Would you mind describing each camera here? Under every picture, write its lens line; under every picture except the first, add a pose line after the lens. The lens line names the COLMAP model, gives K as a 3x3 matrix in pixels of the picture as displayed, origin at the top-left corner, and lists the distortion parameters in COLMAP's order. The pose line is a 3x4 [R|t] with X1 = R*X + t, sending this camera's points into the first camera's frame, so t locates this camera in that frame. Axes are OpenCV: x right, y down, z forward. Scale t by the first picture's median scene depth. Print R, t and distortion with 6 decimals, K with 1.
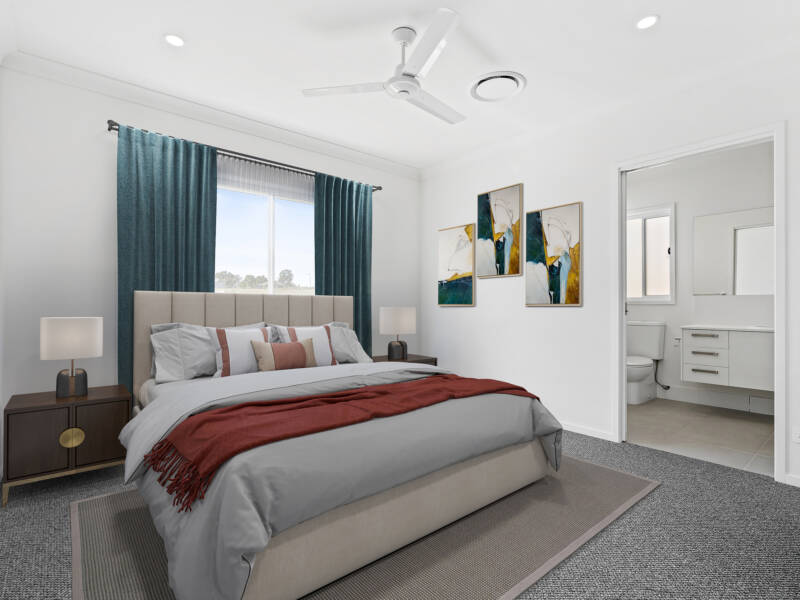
lens RADIAL K [[405.0, 0, 399.8], [0, 405.0, 302.4], [0, 0, 1]] dist [0.005125, 0.000198]
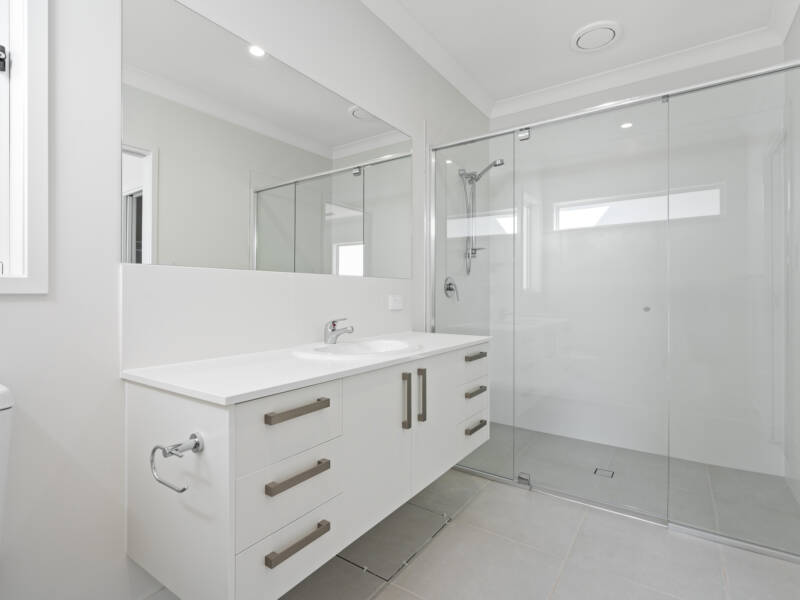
lens RADIAL K [[405.0, 0, 399.8], [0, 405.0, 298.1], [0, 0, 1]] dist [0.005125, 0.000198]
pose [[-0.266132, -0.001568, 0.963935, 0.465851], [-0.007458, 0.999972, -0.000432, 0.006624], [-0.963908, -0.007304, -0.266136, 0.988474]]
